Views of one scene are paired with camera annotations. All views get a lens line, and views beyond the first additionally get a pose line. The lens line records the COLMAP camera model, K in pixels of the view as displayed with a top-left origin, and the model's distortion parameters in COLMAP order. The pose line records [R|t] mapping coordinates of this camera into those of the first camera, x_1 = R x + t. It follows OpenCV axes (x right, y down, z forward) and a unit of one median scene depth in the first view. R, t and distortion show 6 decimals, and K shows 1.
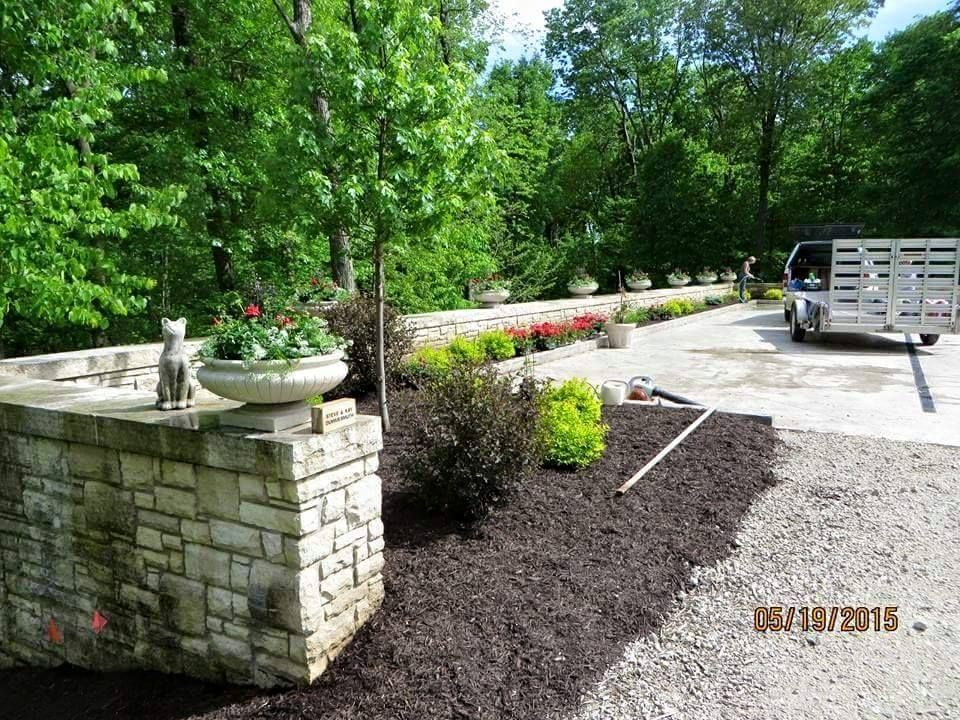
lens RADIAL K [[749.5, 0, 480.9], [0, 749.5, 359.2], [0, 0, 1]] dist [-0.029177, 0.013564]
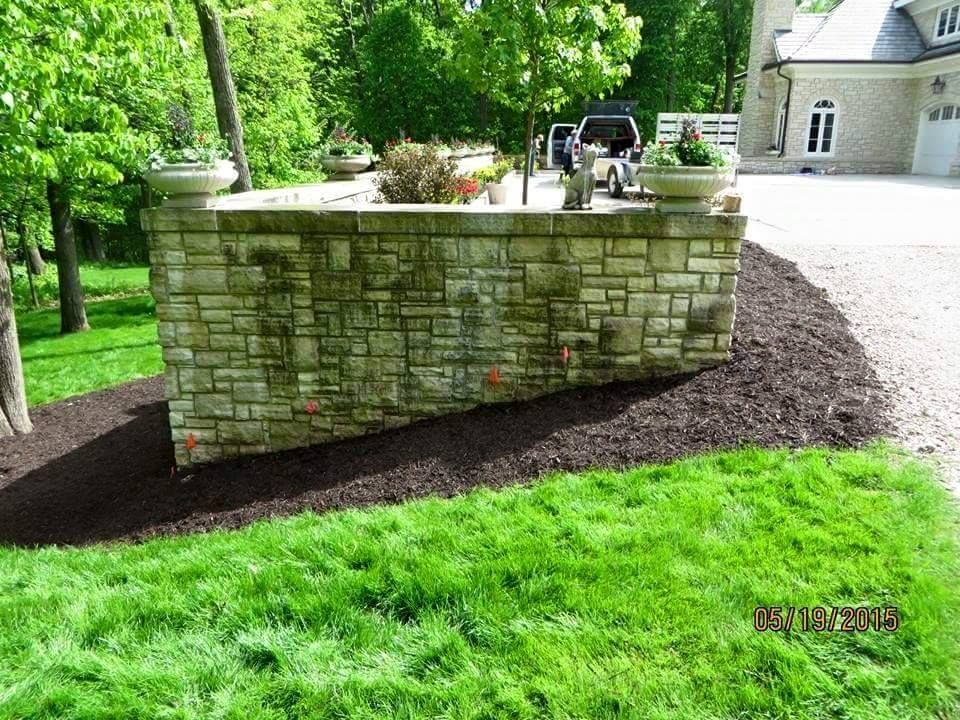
lens RADIAL K [[749.5, 0, 473.3], [0, 749.5, 357.7], [0, 0, 1]] dist [-0.029177, 0.013564]
pose [[0.905298, -0.100429, 0.412733, -1.290227], [0.034240, 0.985740, 0.164754, 0.109015], [-0.423394, -0.135020, 0.895828, -0.254289]]
